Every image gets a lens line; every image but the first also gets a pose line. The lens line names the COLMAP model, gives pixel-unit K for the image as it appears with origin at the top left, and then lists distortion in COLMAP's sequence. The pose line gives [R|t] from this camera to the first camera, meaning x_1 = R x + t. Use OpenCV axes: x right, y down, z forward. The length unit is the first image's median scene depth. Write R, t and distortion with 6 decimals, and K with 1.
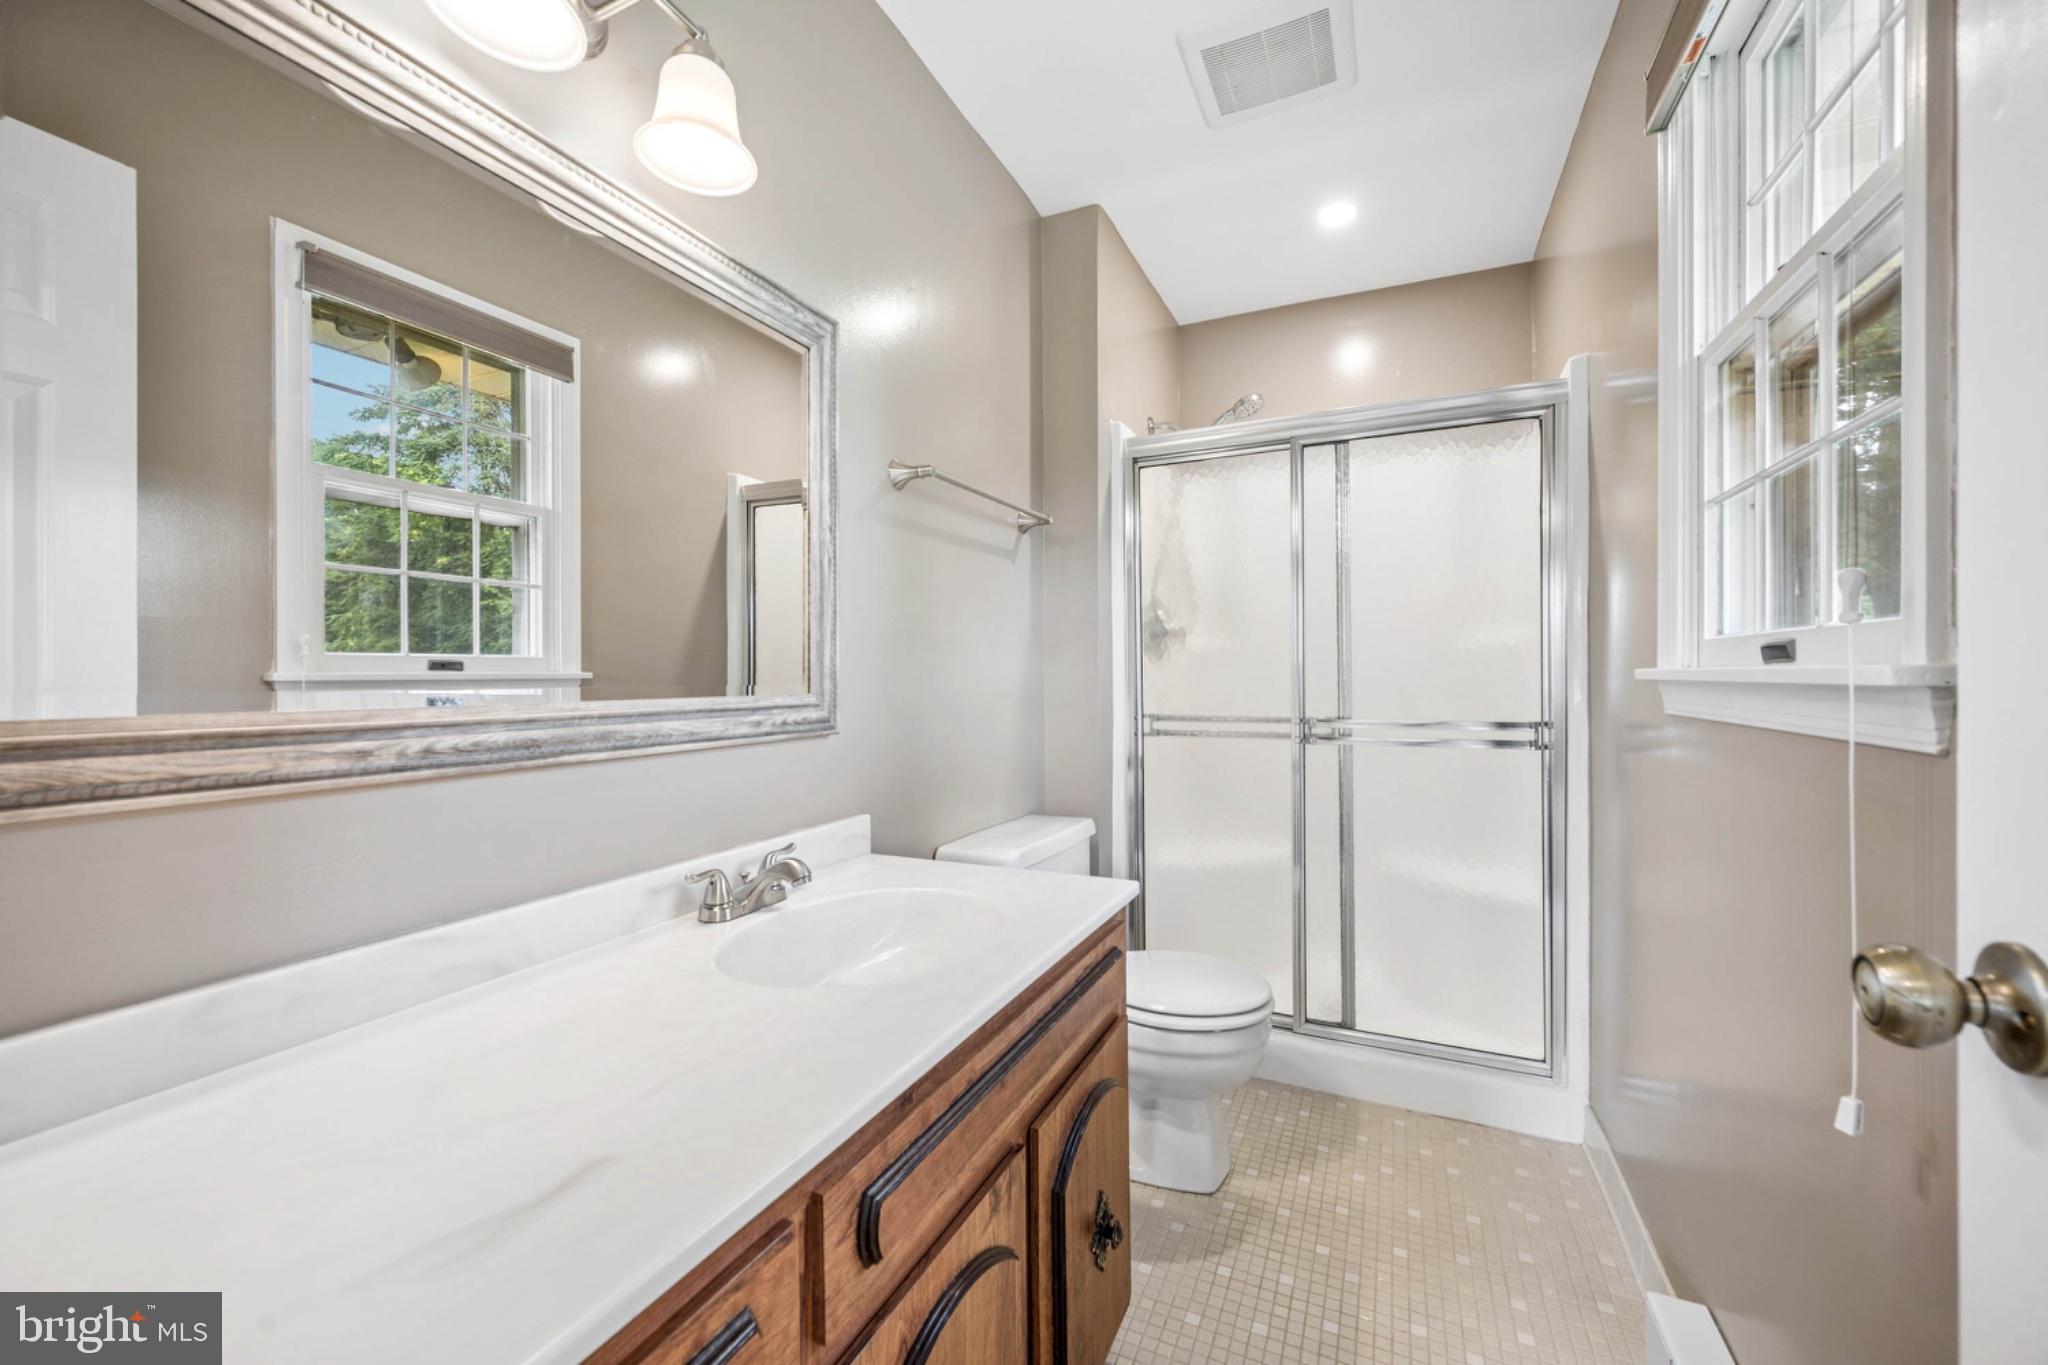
lens RADIAL K [[803.3, 0, 1021.8], [0, 803.3, 686.6], [0, 0, 1]] dist [-0.002416, 0.000396]
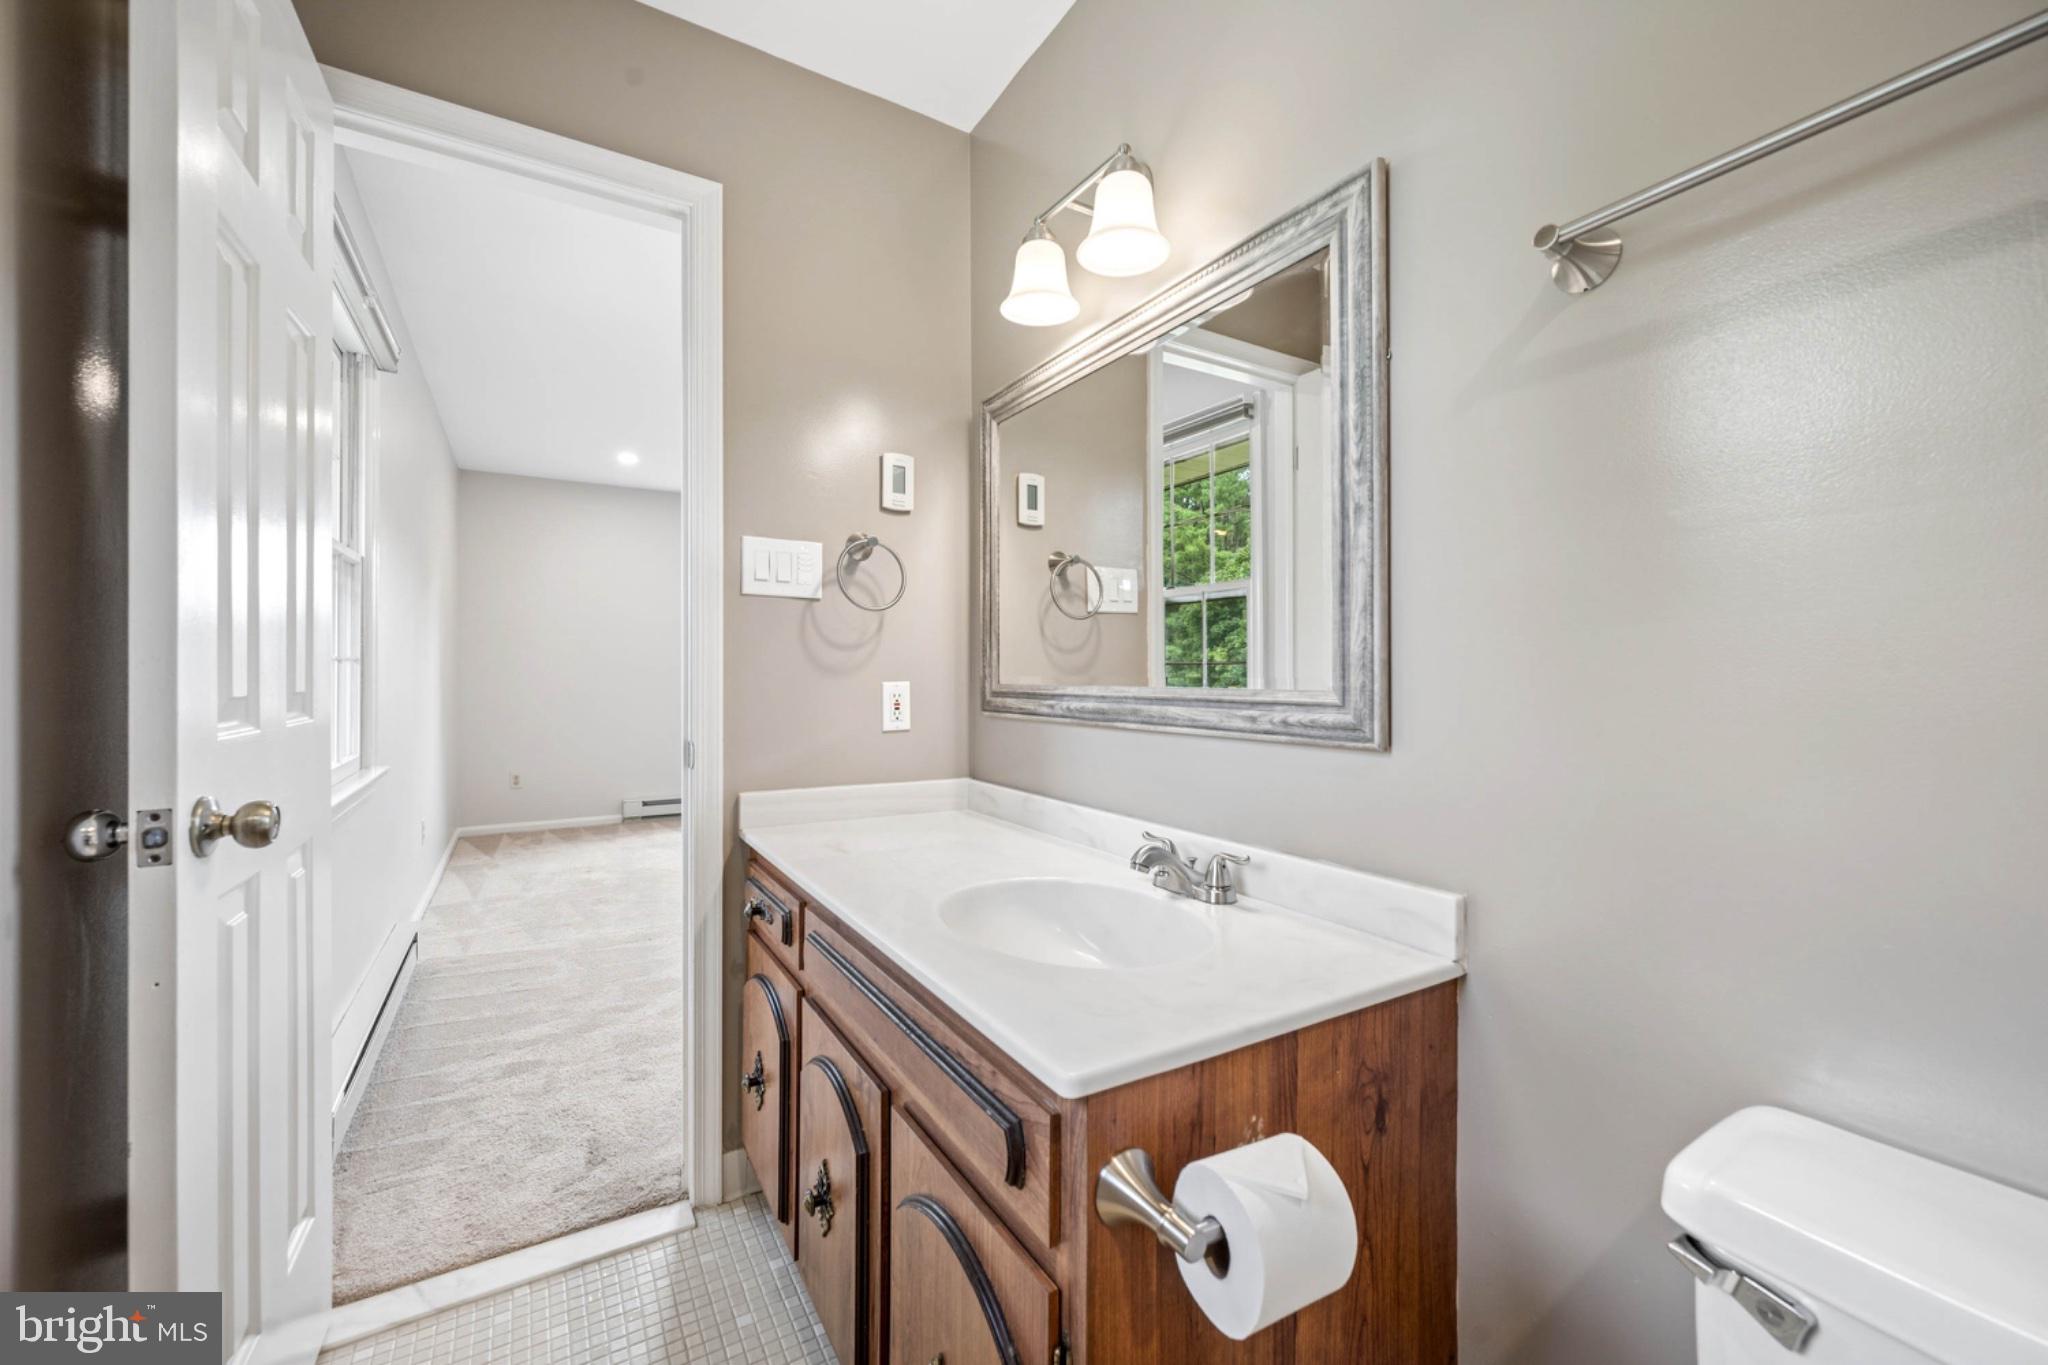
lens RADIAL K [[803.3, 0, 1026.0], [0, 803.3, 667.3], [0, 0, 1]] dist [-0.002416, 0.000396]
pose [[-0.547042, 0.005176, -0.837089, 0.601754], [-0.000576, 0.999978, 0.006560, -0.020232], [0.837105, 0.004071, -0.547027, 1.300122]]
